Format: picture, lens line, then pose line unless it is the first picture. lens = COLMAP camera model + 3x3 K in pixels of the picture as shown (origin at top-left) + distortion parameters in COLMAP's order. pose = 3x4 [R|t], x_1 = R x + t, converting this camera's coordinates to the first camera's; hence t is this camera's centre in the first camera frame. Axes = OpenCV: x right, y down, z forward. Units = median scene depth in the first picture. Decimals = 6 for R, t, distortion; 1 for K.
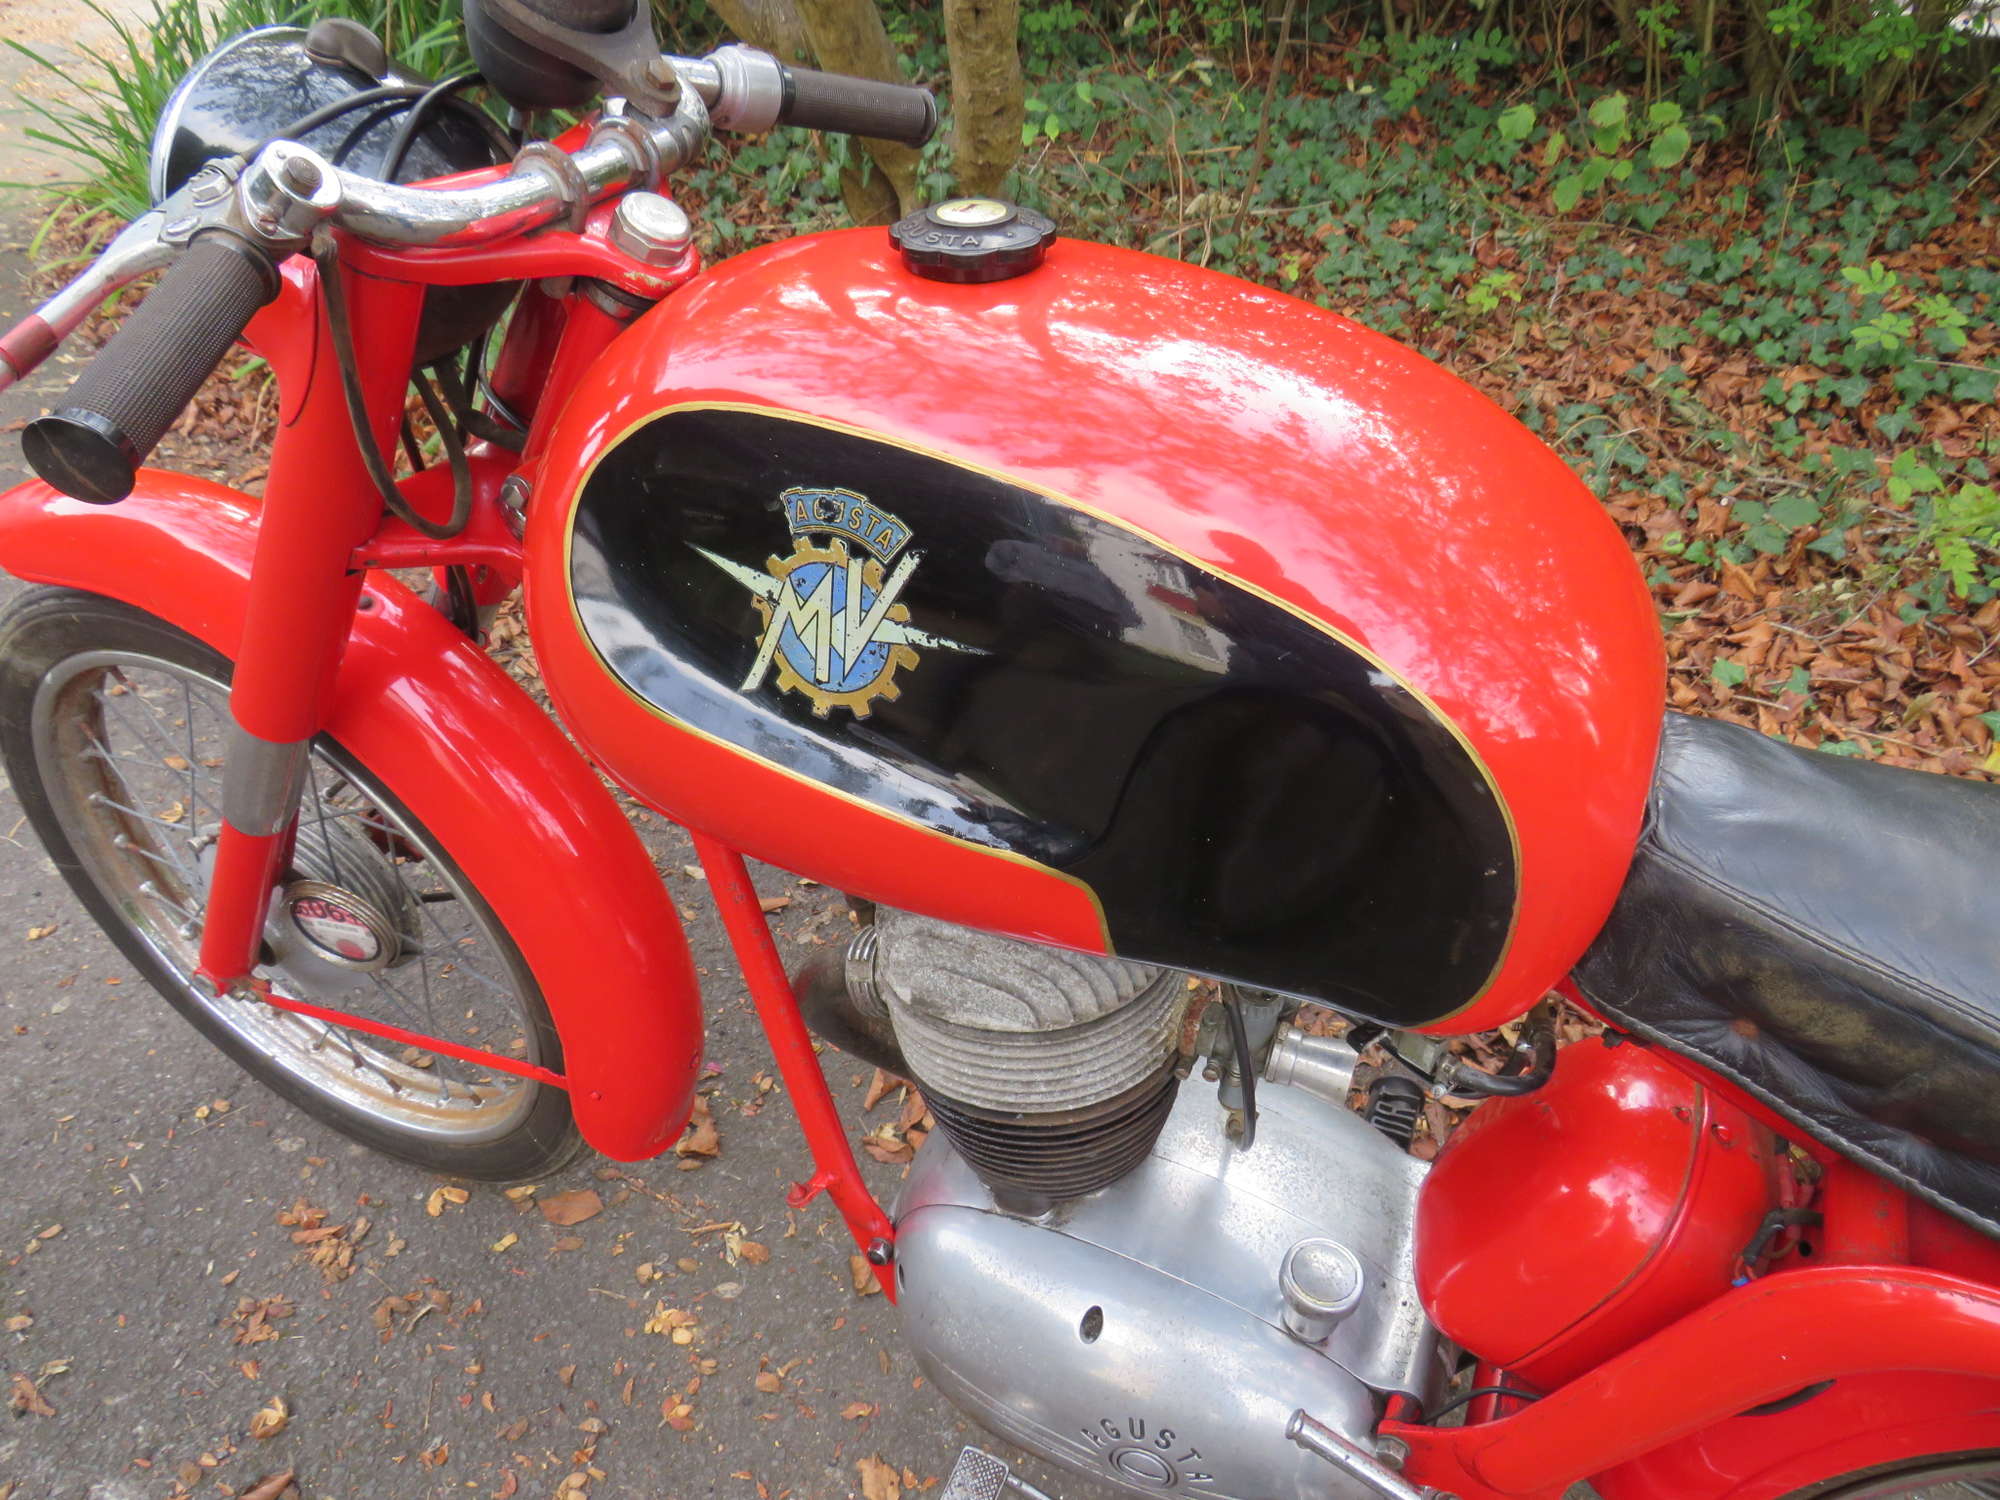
lens RADIAL K [[1436.2, 0, 999.4], [0, 1436.2, 749.3], [0, 0, 1]] dist [-0.031214, 0.006817]
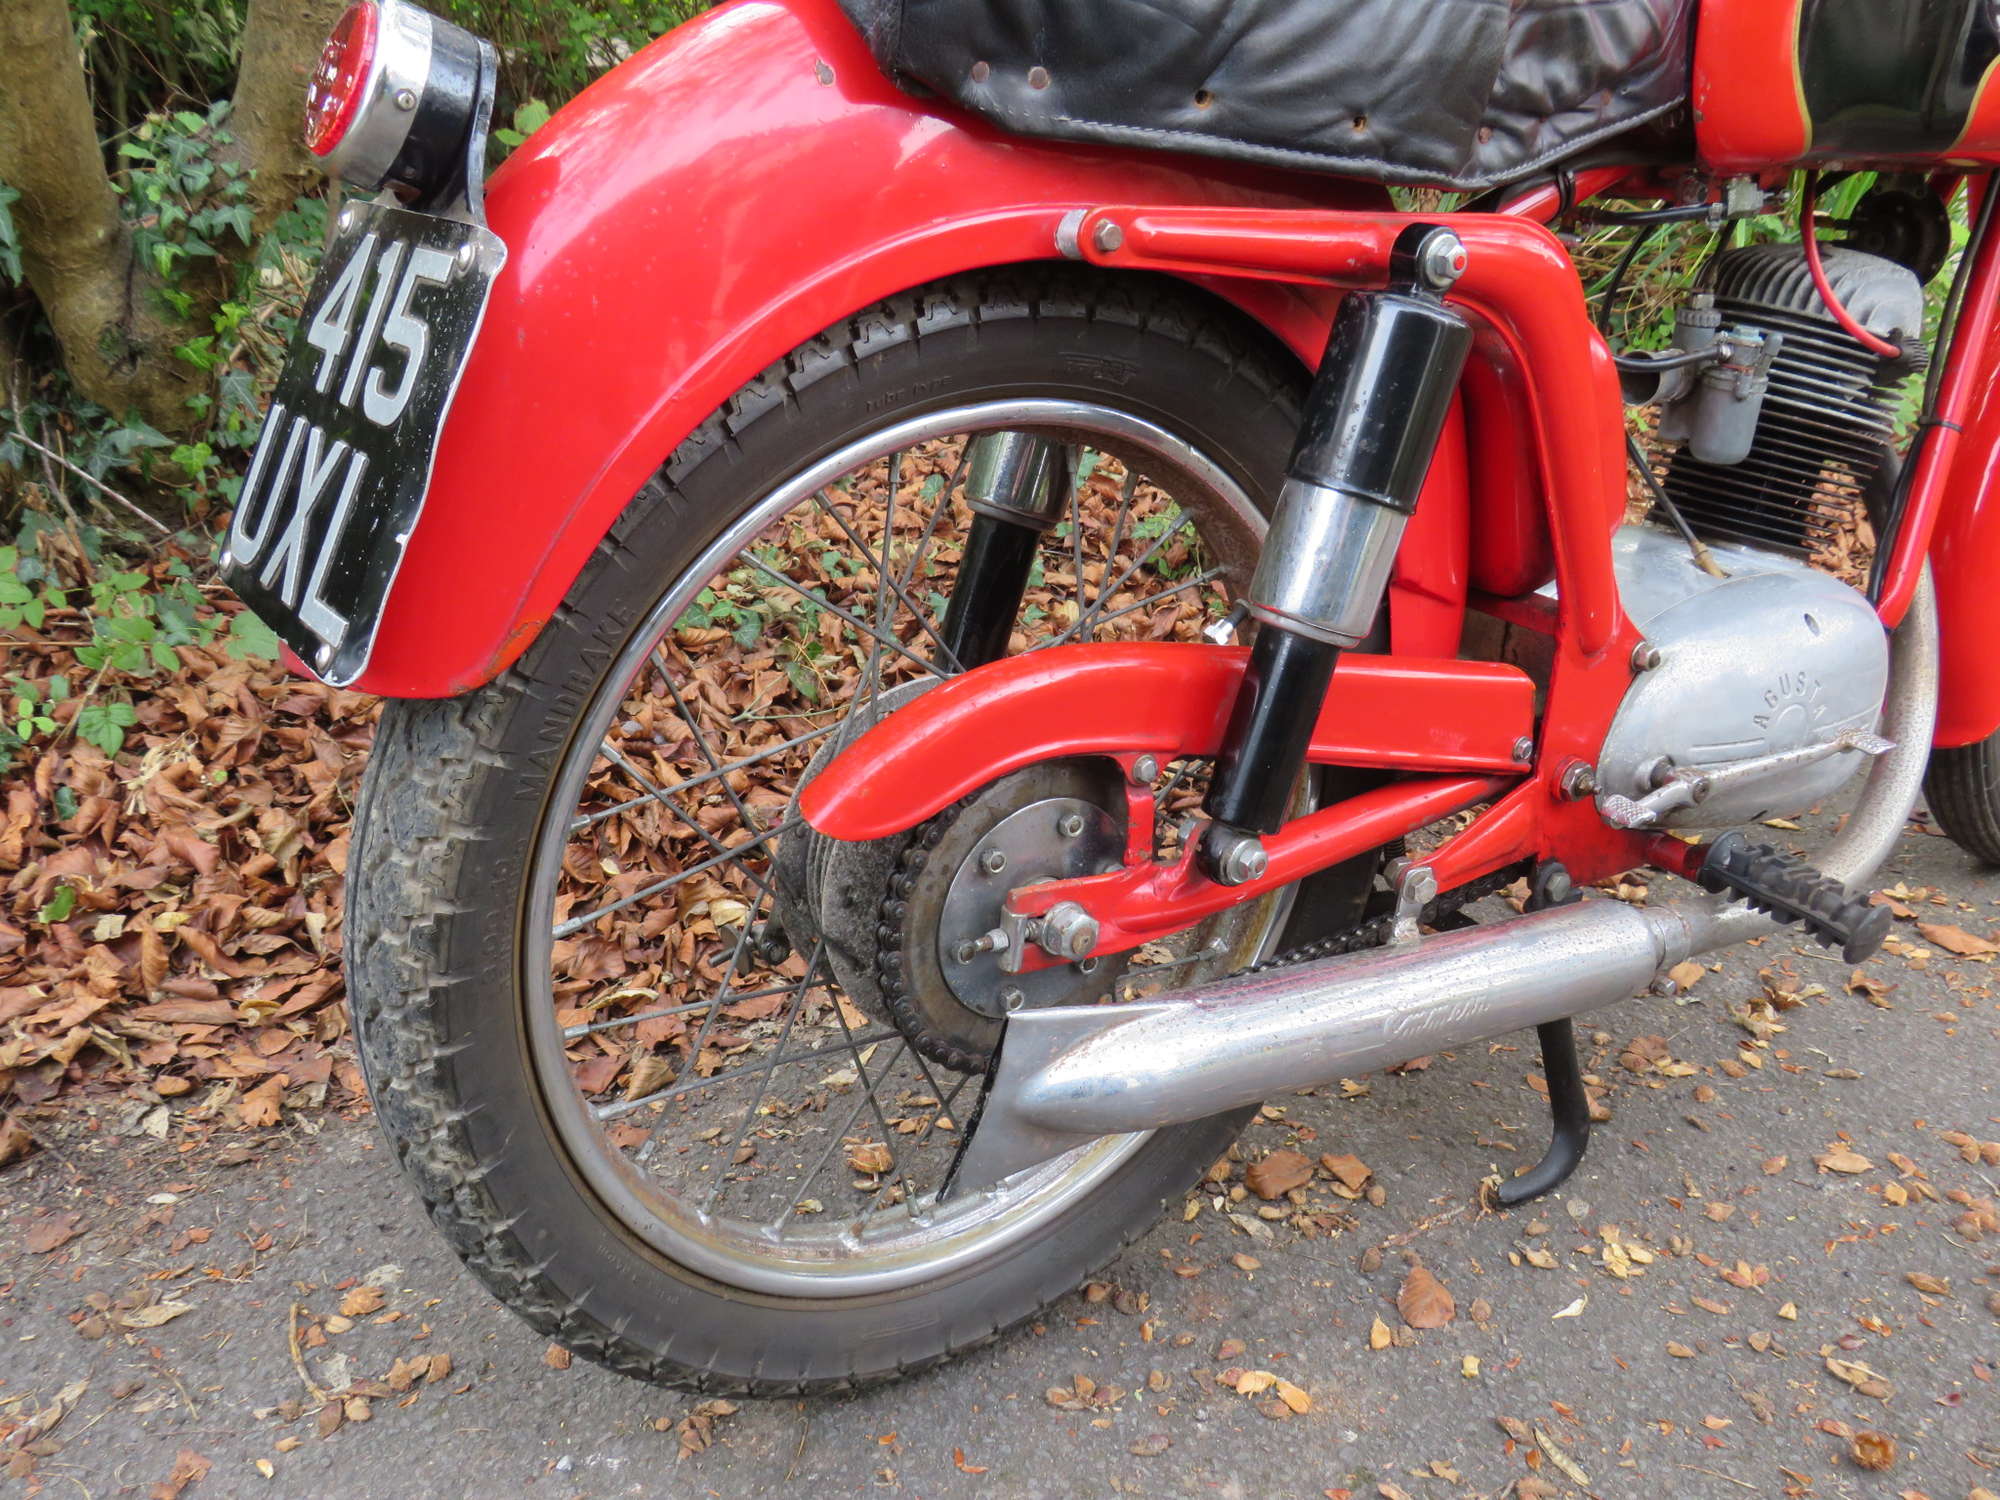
lens RADIAL K [[1752.7, 0, 997.9], [0, 1752.7, 743.2], [0, 0, 1]] dist [-0.036081, 0.010064]
pose [[0.454863, -0.385667, 0.802721, -0.750772], [0.537867, 0.837369, 0.097531, -0.081594], [-0.709788, 0.387394, 0.588325, 0.407021]]
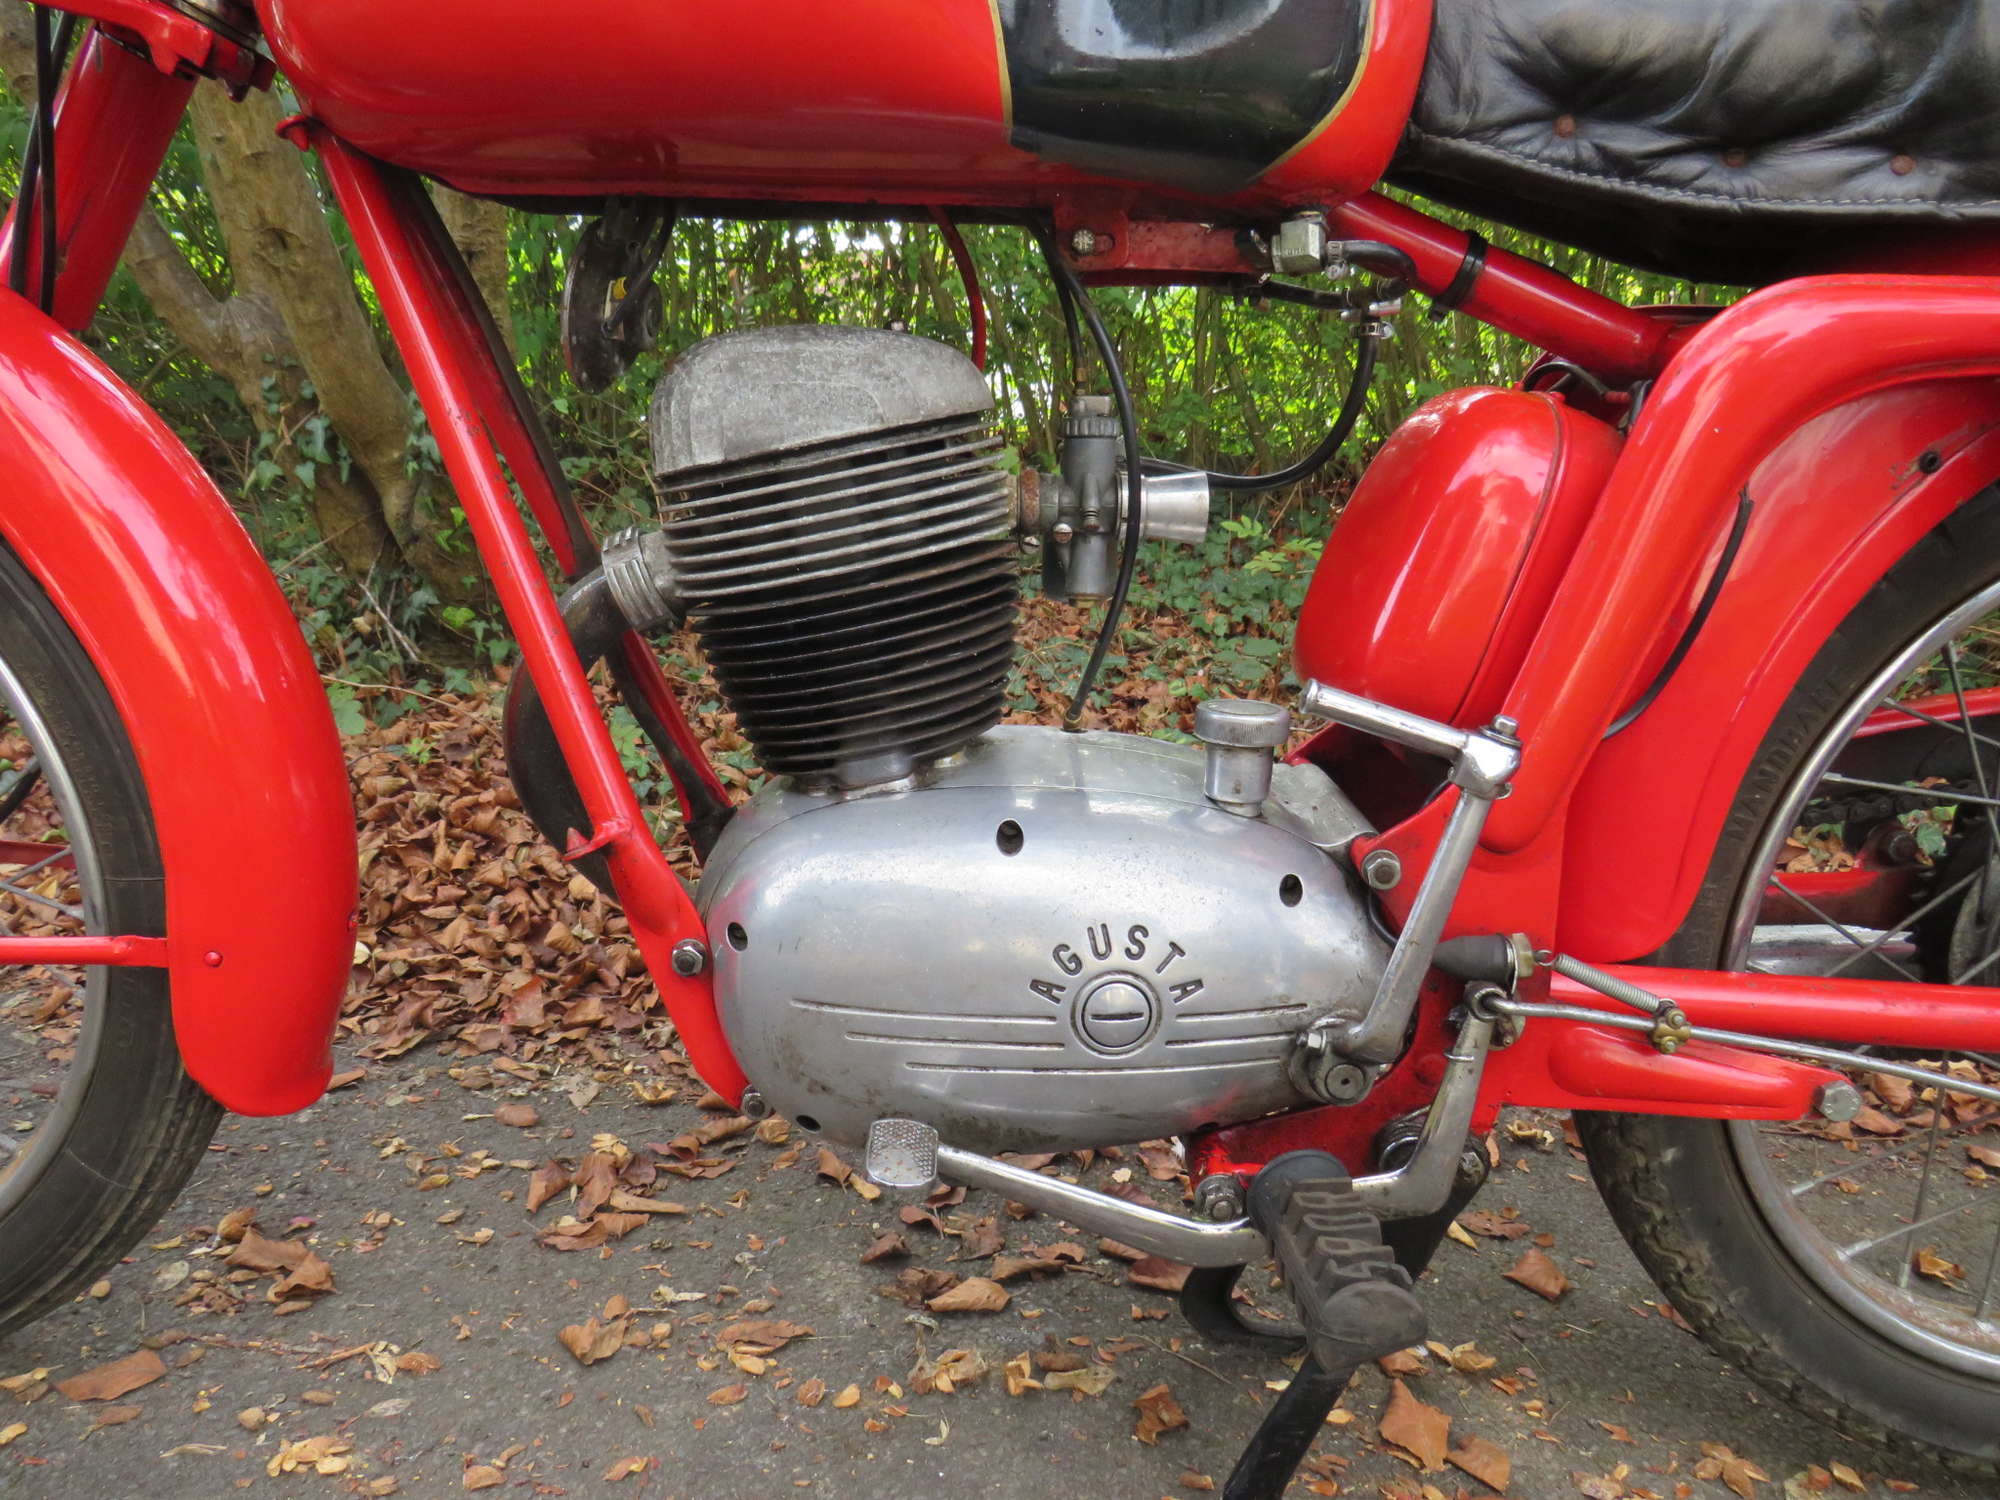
lens RADIAL K [[1436.2, 0, 993.9], [0, 1436.2, 754.0], [0, 0, 1]] dist [-0.031214, 0.006817]
pose [[0.911704, -0.097608, 0.399084, -0.122133], [0.254430, 0.896825, -0.361898, 0.306309], [-0.322584, 0.431483, 0.842474, 0.144537]]
